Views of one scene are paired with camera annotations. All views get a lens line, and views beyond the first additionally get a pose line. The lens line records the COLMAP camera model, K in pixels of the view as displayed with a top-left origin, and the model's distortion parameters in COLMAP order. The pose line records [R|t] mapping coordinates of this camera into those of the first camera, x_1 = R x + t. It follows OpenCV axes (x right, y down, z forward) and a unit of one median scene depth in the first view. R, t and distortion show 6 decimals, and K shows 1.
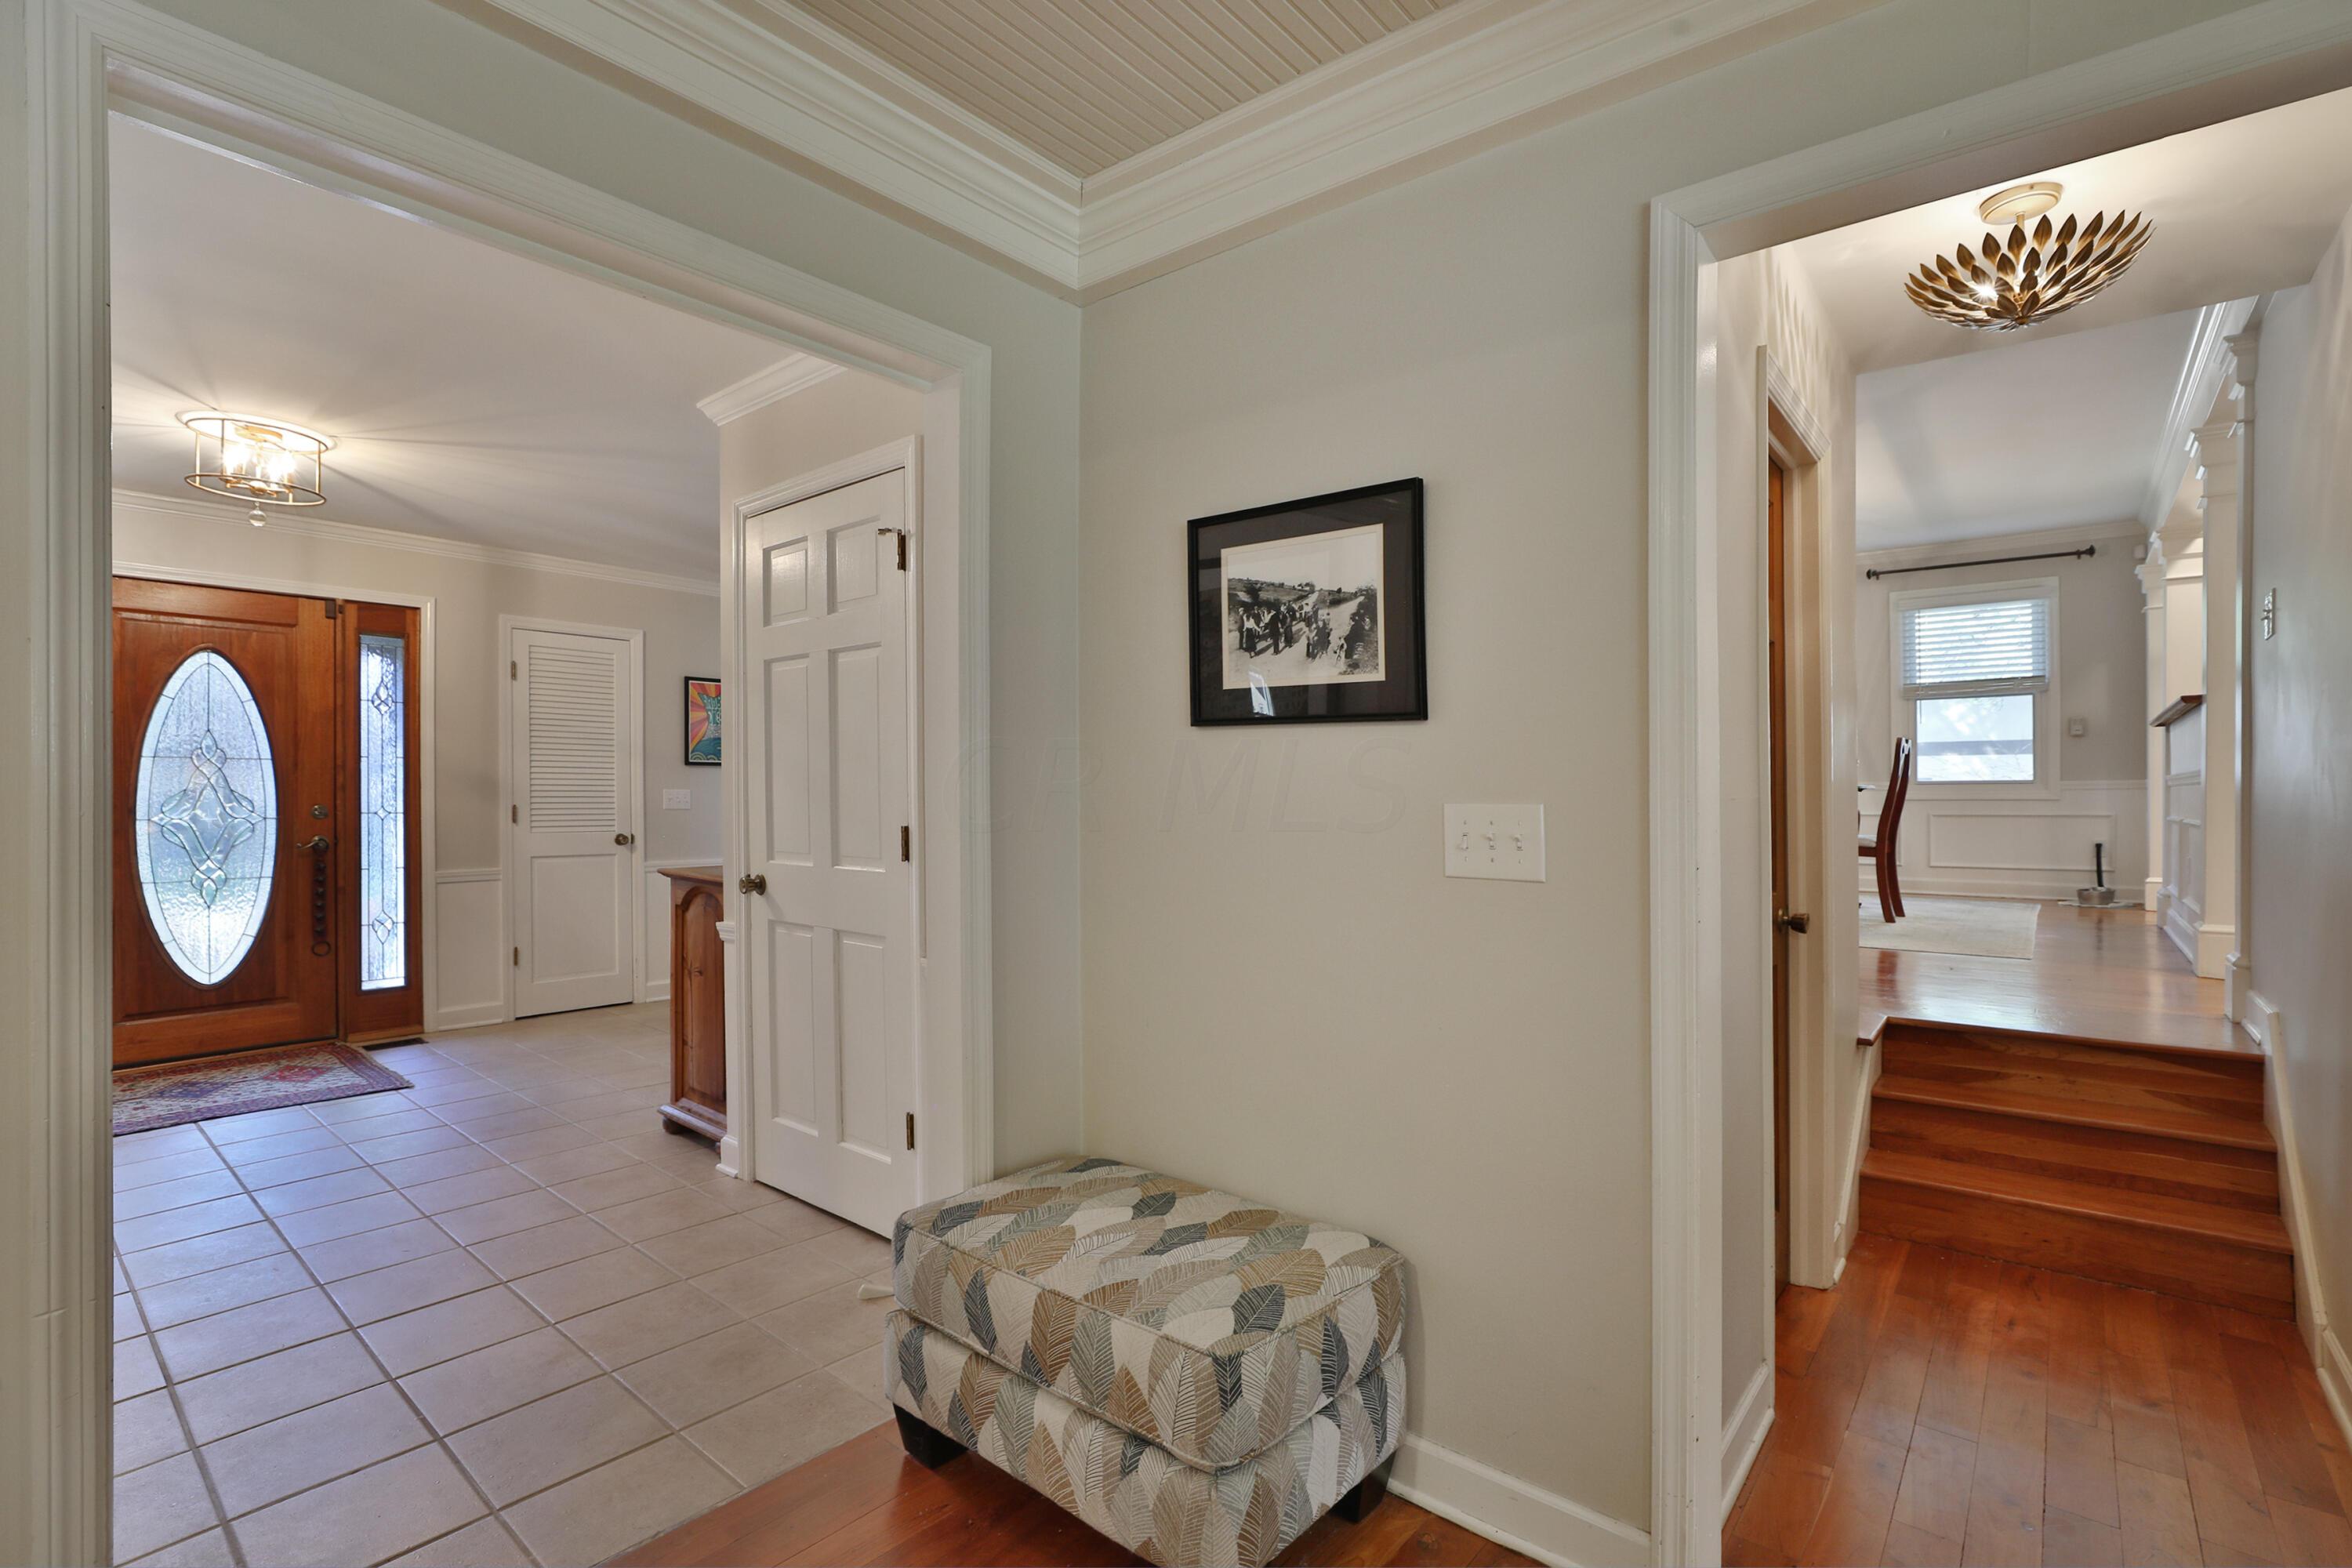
lens RADIAL K [[1069.8, 0, 1168.2], [0, 1069.8, 772.4], [0, 0, 1]] dist [-0.027054, -0.000186]
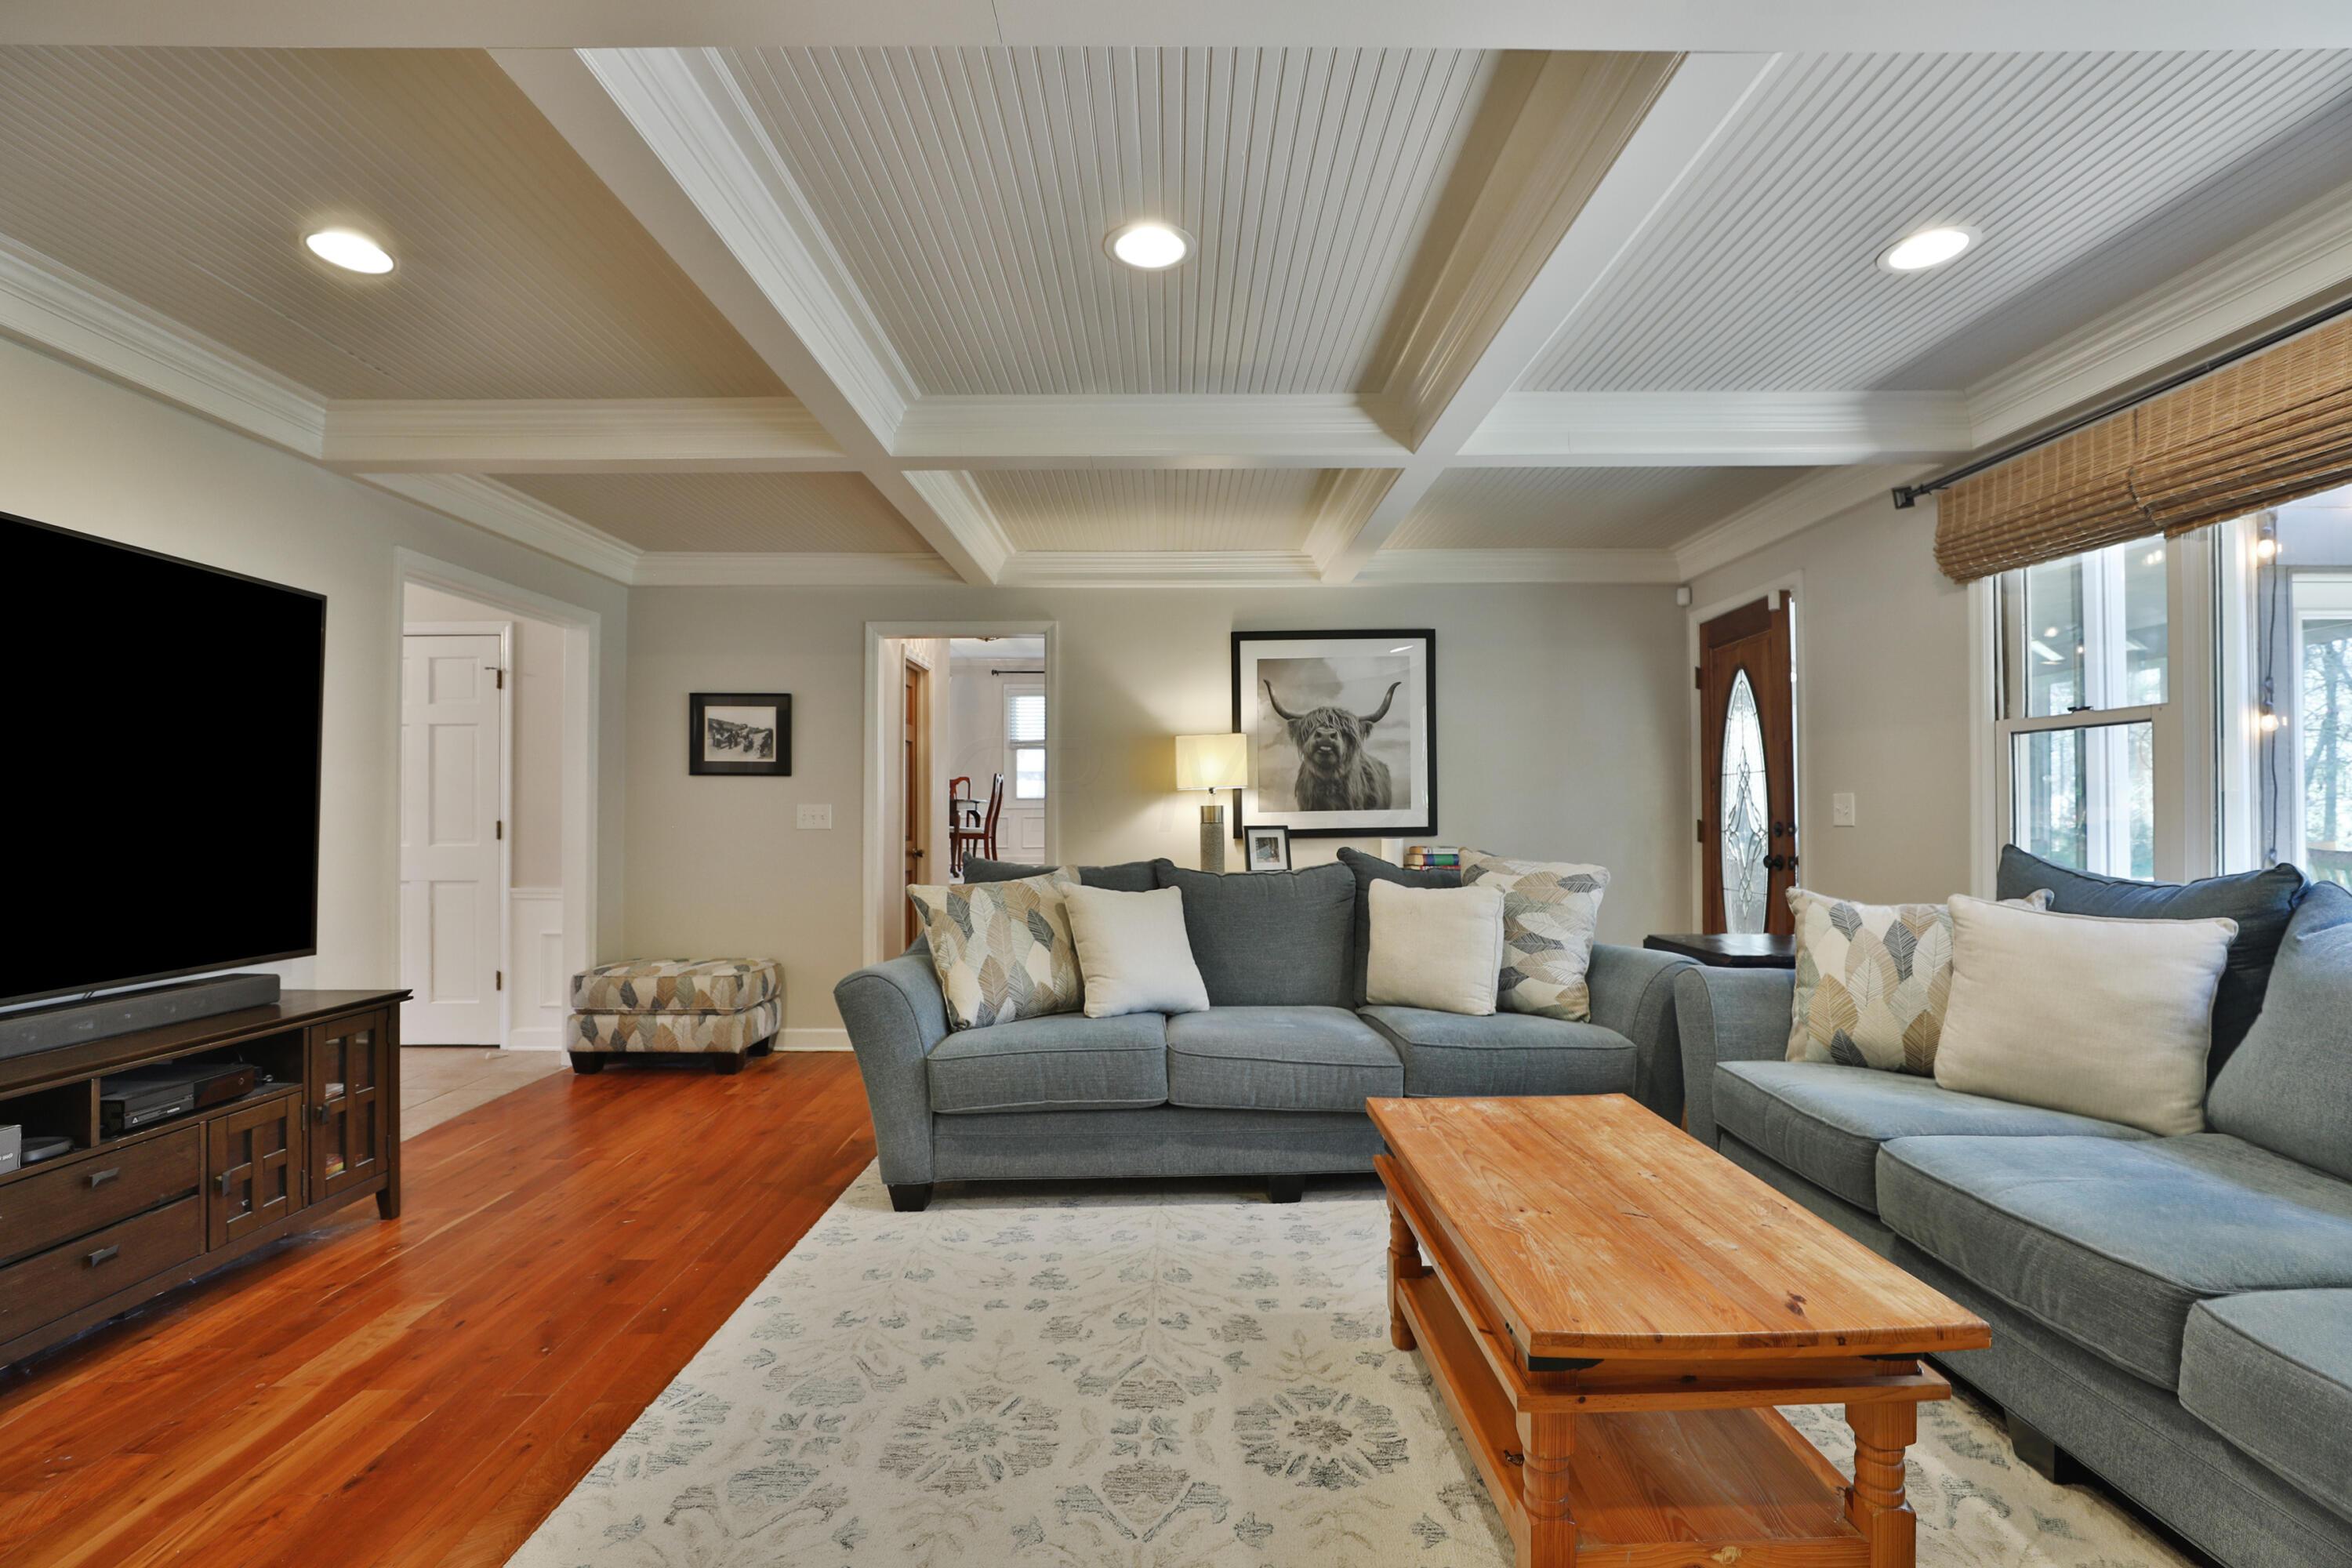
lens RADIAL K [[1092.8, 0, 1161.8], [0, 1092.8, 788.1], [0, 0, 1]] dist [-0.023361, 0.000668]
pose [[0.770869, 0.005840, 0.636966, -0.572659], [-0.003579, 0.999982, -0.004838, -0.003503], [-0.636983, 0.001450, 0.770876, -1.273054]]
